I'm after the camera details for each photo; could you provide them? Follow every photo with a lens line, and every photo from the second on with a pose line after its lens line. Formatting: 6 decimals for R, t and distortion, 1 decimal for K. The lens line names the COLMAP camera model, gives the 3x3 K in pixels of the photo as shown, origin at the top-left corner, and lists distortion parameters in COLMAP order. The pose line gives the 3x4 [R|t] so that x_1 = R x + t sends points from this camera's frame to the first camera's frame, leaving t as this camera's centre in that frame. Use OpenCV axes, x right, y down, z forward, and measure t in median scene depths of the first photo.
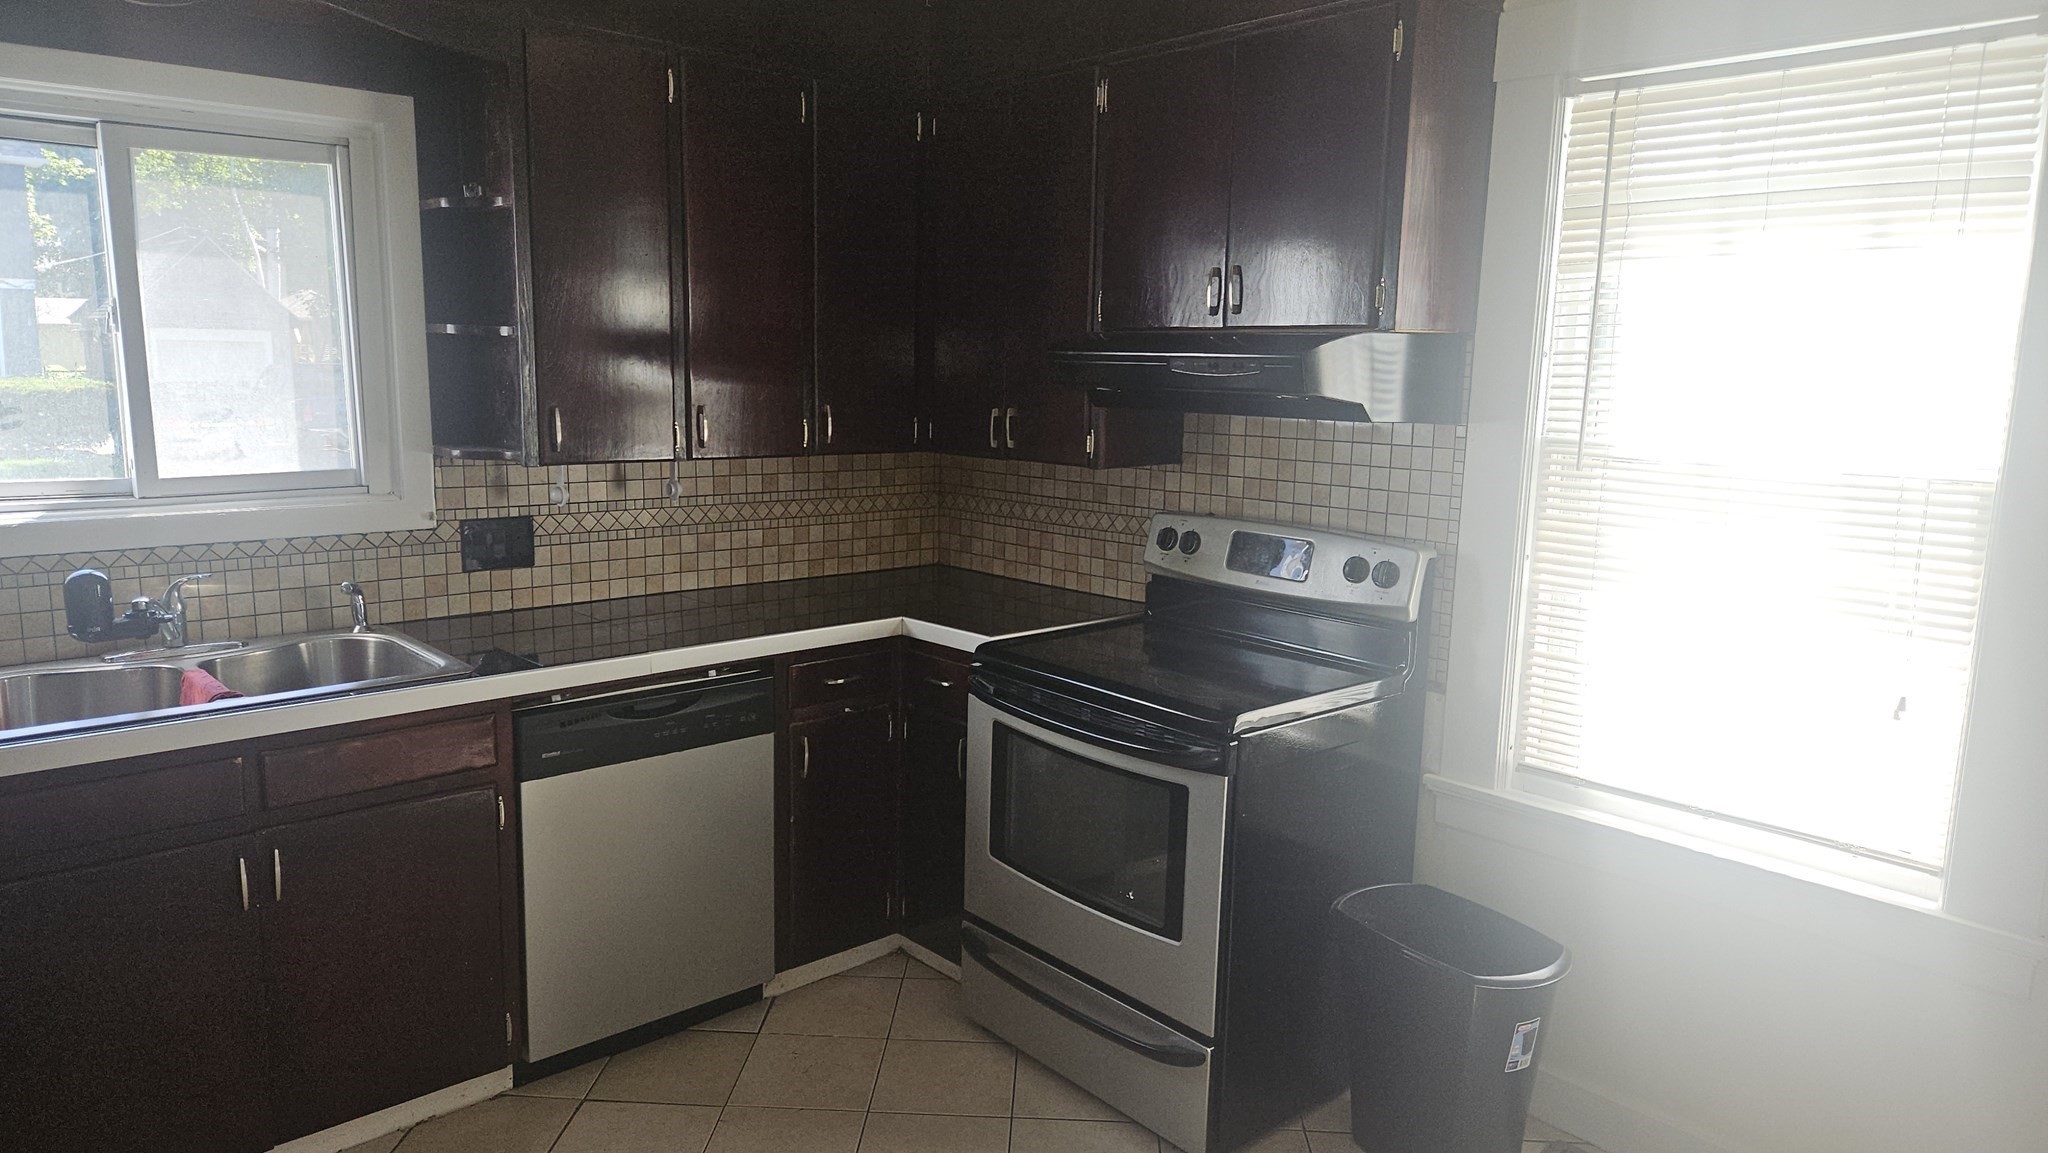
lens RADIAL K [[1359.9, 0, 1029.5], [0, 1359.9, 577.0], [0, 0, 1]] dist [0.003390, -0.007273]
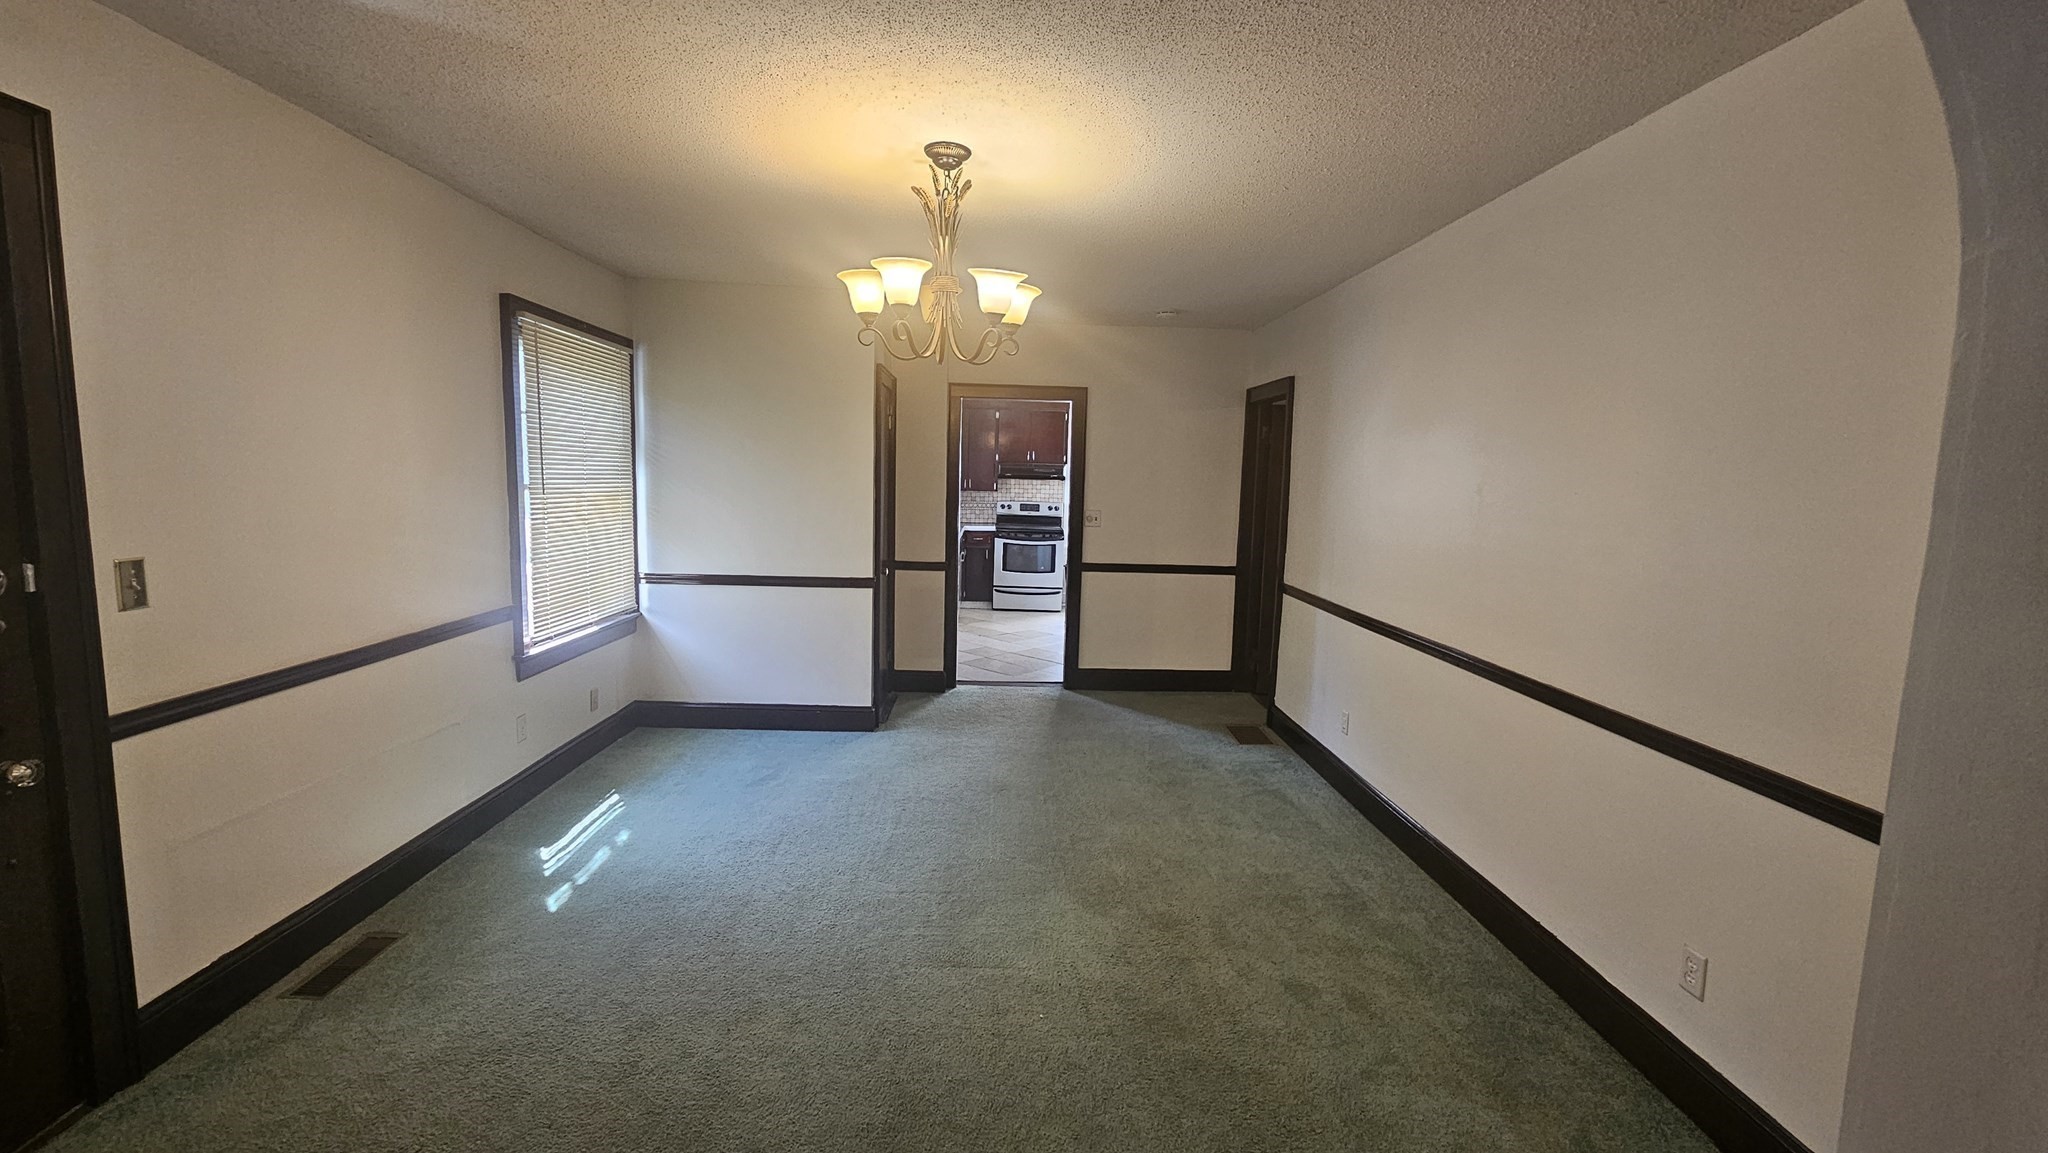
lens RADIAL K [[855.7, 0, 1025.3], [0, 855.7, 572.2], [0, 0, 1]] dist [-0.002678, -0.000208]
pose [[0.632107, -0.088356, 0.769827, -2.151646], [0.106974, 0.993916, 0.026239, 0.128781], [-0.767462, 0.065766, 0.637713, -0.920157]]
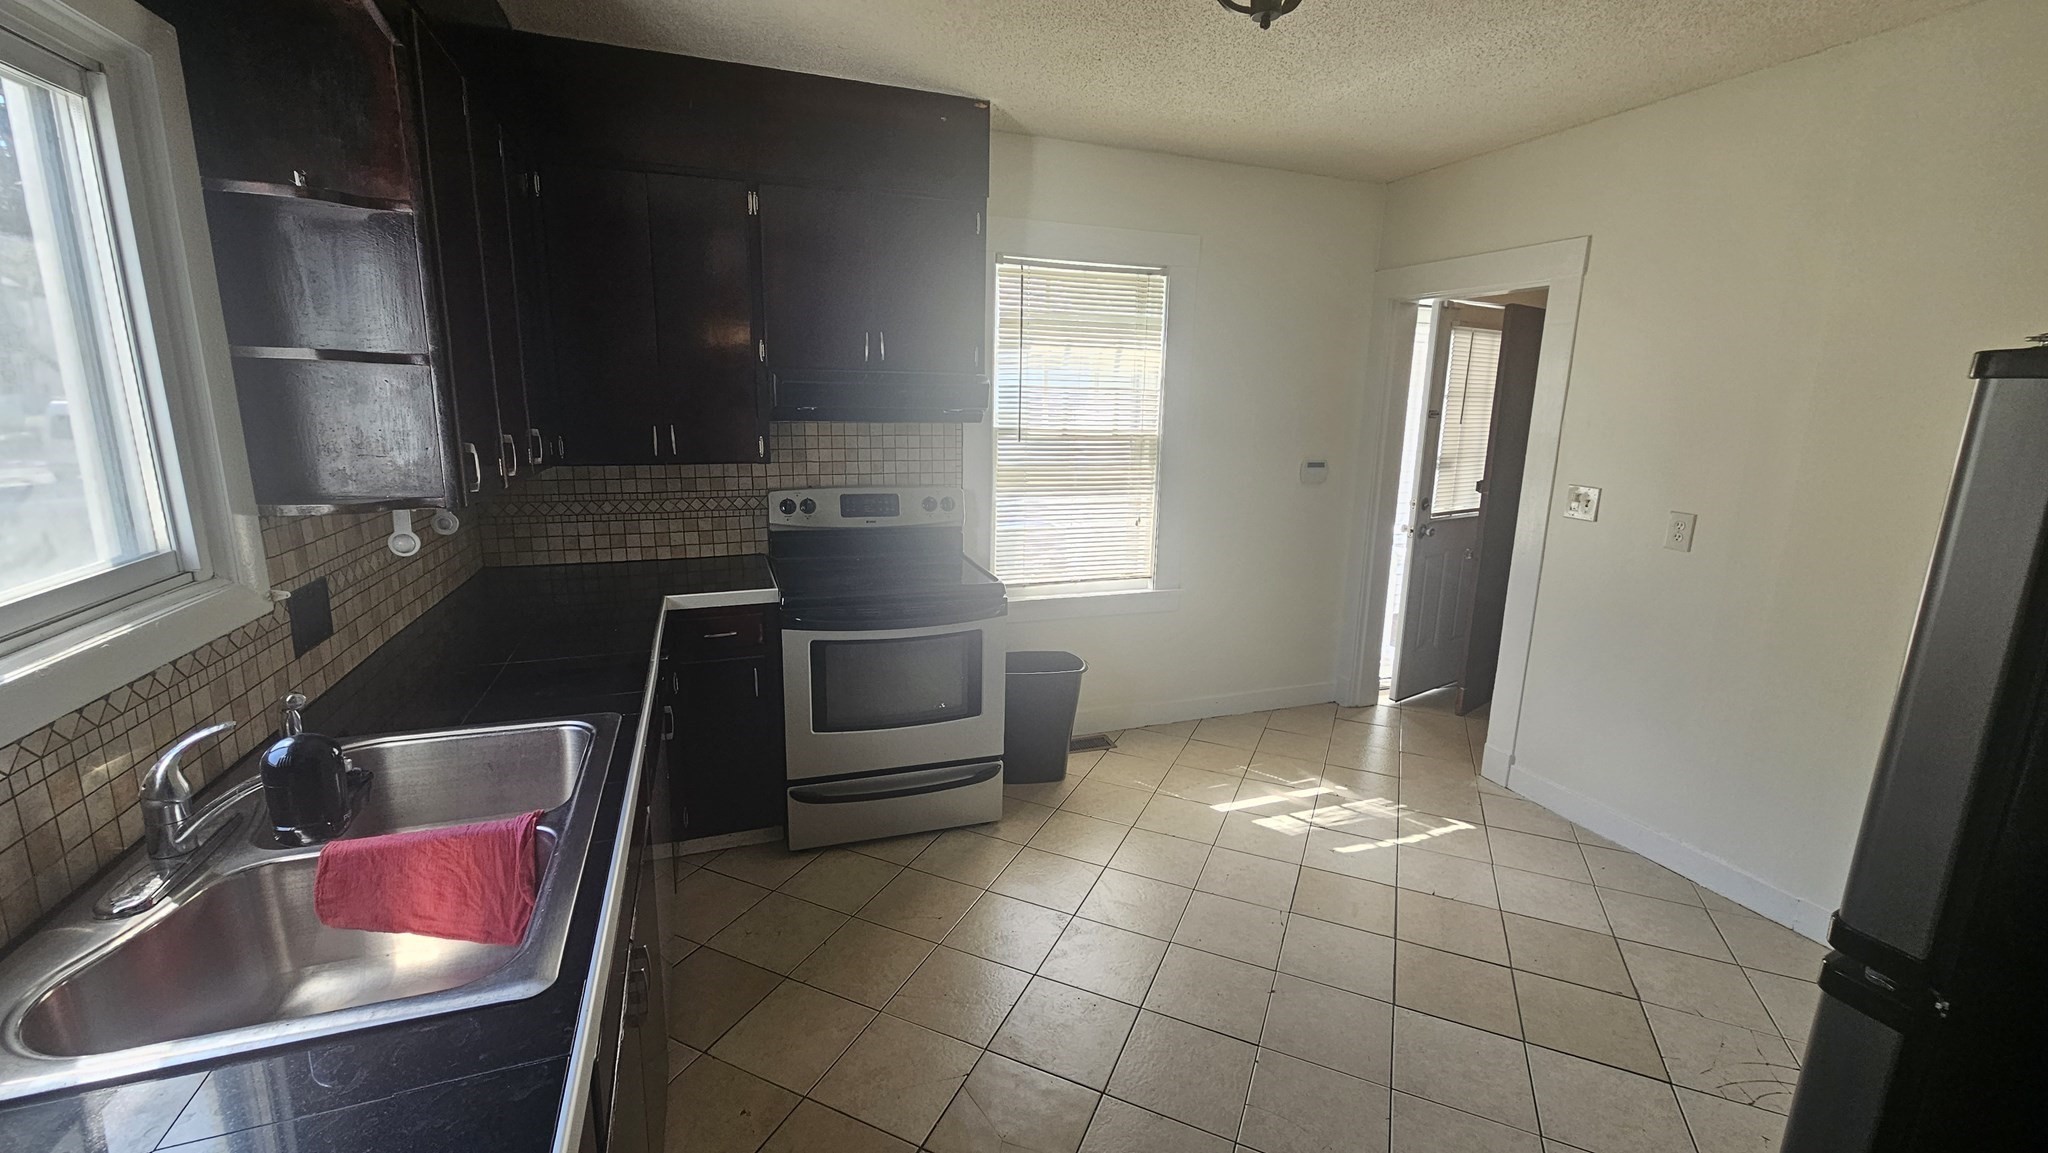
lens RADIAL K [[855.7, 0, 1029.0], [0, 855.7, 580.6], [0, 0, 1]] dist [-0.002678, -0.000208]
pose [[0.351084, -0.208688, 0.912792, -0.706742], [0.133340, 0.976055, 0.171866, -0.077008], [-0.926801, 0.061373, 0.370504, 0.404934]]
